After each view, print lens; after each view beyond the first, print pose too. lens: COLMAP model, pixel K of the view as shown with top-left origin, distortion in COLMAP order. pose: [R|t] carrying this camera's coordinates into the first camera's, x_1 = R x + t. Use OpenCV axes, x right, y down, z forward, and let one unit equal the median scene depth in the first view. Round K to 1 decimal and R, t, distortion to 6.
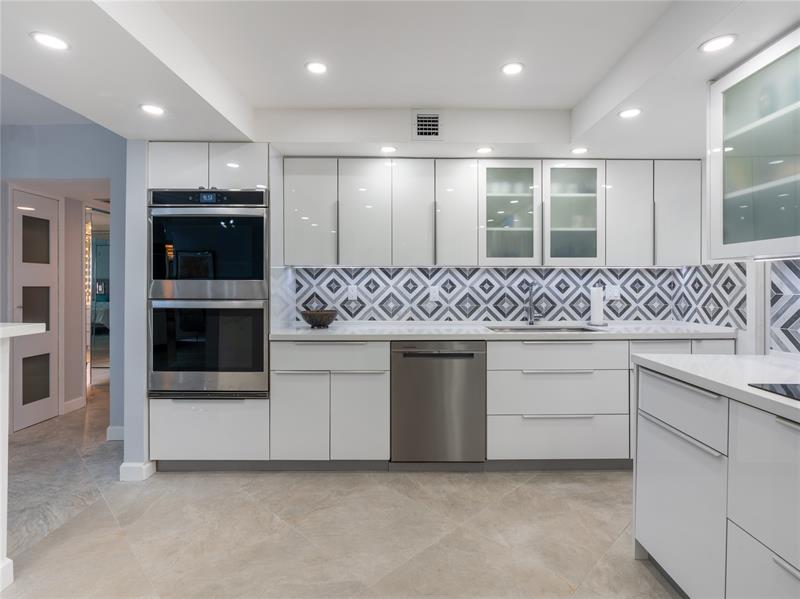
lens RADIAL K [[420.8, 0, 395.1], [0, 420.8, 286.6], [0, 0, 1]] dist [-0.010025, 0.004896]
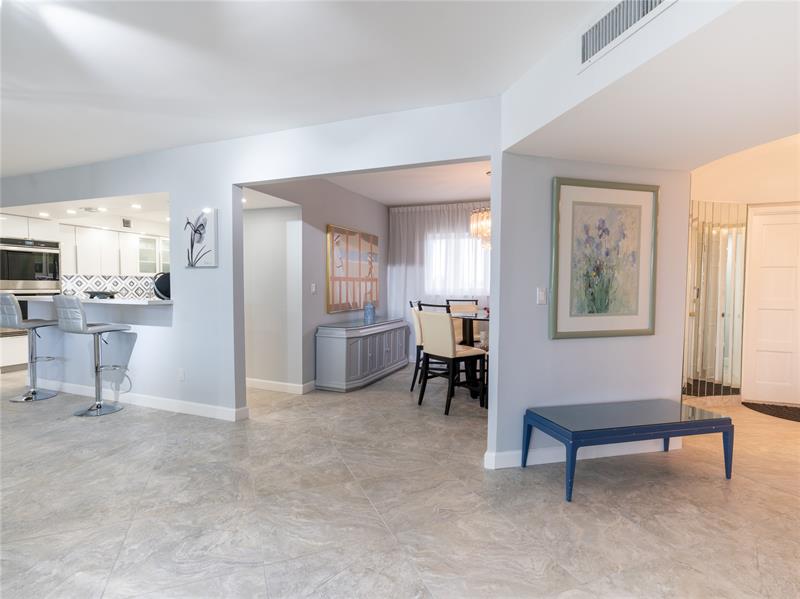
lens RADIAL K [[420.8, 0, 397.0], [0, 420.8, 298.9], [0, 0, 1]] dist [-0.010025, 0.004896]
pose [[0.372736, -0.033391, 0.927336, -1.716584], [0.001203, 0.999369, 0.035502, 0.003938], [-0.927937, -0.012117, 0.372541, -1.545174]]
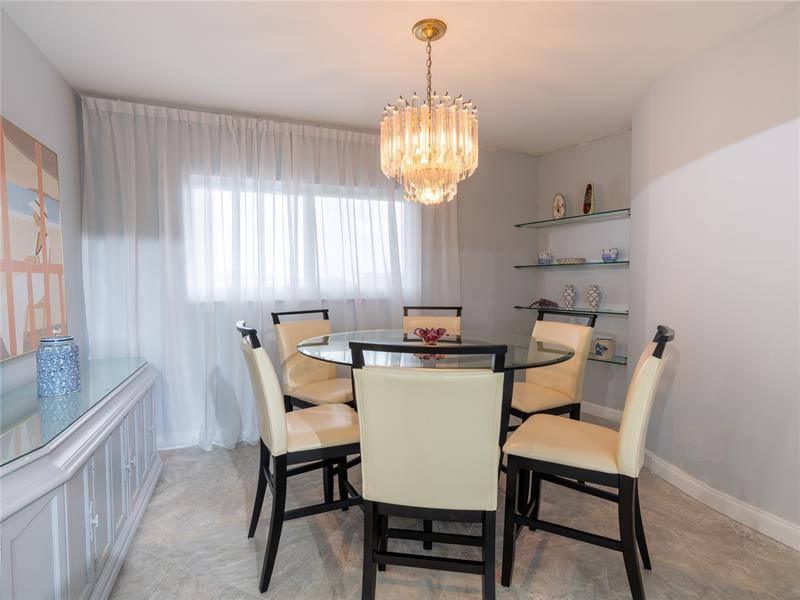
lens RADIAL K [[420.8, 0, 404.7], [0, 420.8, 305.9], [0, 0, 1]] dist [-0.010025, 0.004896]
pose [[-0.368716, -0.050571, 0.928165, -0.662418], [0.002457, 0.998462, 0.055377, 0.010296], [-0.929539, 0.022699, -0.368025, -0.912688]]
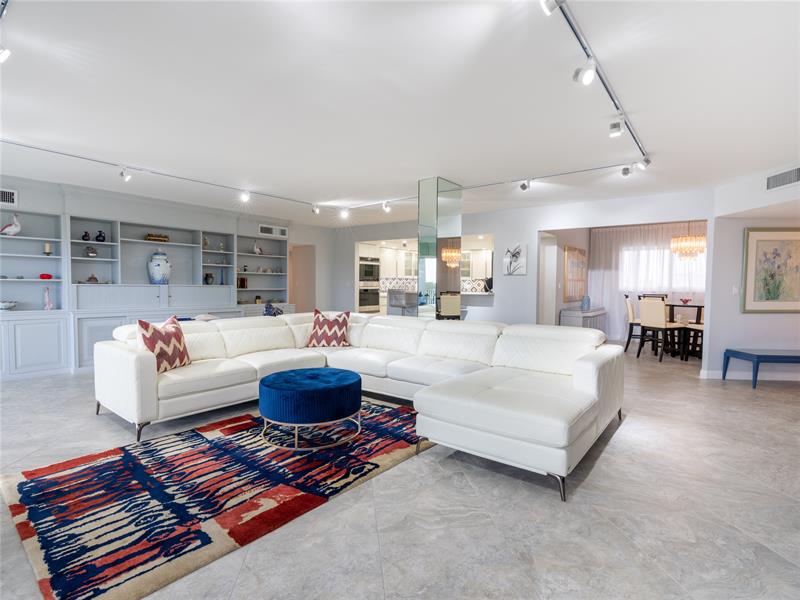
lens RADIAL K [[420.8, 0, 388.5], [0, 420.8, 300.3], [0, 0, 1]] dist [-0.010025, 0.004896]
pose [[0.619774, -0.036210, 0.783944, -3.211470], [0.003285, 0.999046, 0.043548, -0.010523], [-0.784773, -0.024415, 0.619302, -1.424736]]
